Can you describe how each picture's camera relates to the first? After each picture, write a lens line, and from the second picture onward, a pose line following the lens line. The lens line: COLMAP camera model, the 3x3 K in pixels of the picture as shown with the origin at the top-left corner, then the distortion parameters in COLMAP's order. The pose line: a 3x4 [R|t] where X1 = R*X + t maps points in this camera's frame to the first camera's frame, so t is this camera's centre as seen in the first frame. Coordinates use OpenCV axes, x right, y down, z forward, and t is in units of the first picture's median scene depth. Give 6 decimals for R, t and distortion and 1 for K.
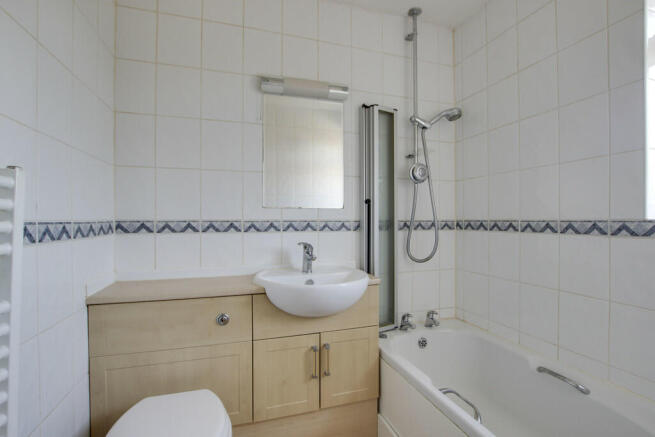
lens RADIAL K [[312.8, 0, 326.8], [0, 312.8, 224.3], [0, 0, 1]] dist [-0.002286, -0.000107]
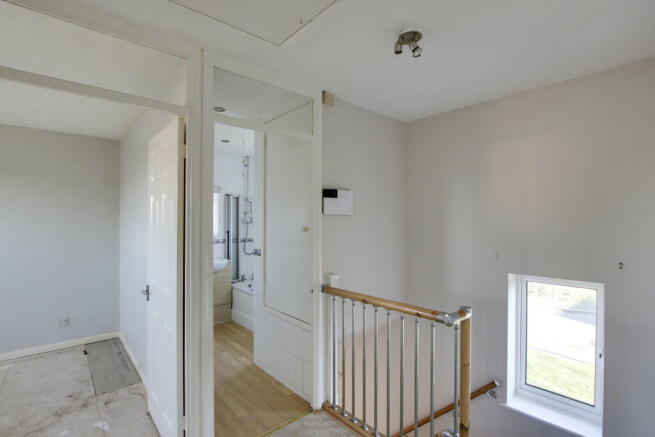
lens RADIAL K [[312.8, 0, 326.8], [0, 312.8, 224.3], [0, 0, 1]] dist [-0.002286, -0.000107]
pose [[0.908072, 0.005217, 0.418782, -0.202545], [-0.003489, 0.999982, -0.004894, -0.119210], [-0.418800, 0.002983, 0.908074, -1.628581]]
